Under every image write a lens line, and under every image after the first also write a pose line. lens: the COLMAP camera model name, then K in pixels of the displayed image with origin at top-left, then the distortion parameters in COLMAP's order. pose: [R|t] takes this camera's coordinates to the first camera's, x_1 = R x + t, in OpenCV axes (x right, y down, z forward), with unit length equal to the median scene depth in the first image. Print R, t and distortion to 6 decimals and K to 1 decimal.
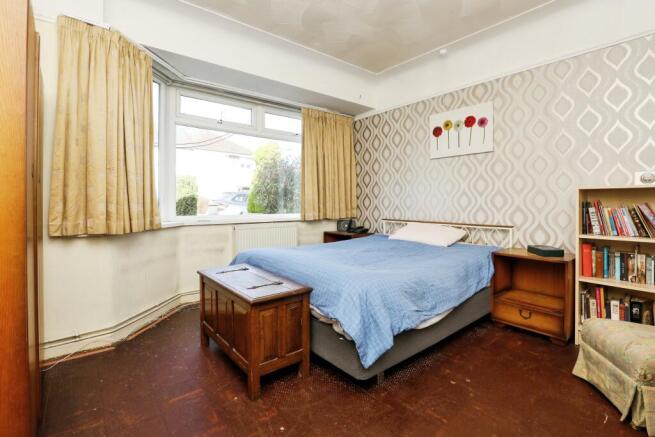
lens RADIAL K [[314.8, 0, 325.9], [0, 314.8, 204.3], [0, 0, 1]] dist [-0.029274, 0.000044]
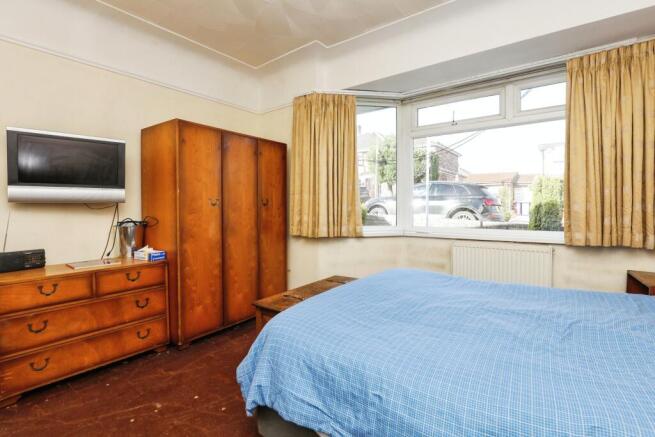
lens RADIAL K [[314.8, 0, 325.9], [0, 314.8, 204.3], [0, 0, 1]] dist [-0.029274, 0.000044]
pose [[0.234328, -0.013725, -0.972061, 0.406122], [-0.000705, 0.999898, -0.014288, -0.018741], [0.972157, 0.004034, 0.234294, 0.410662]]
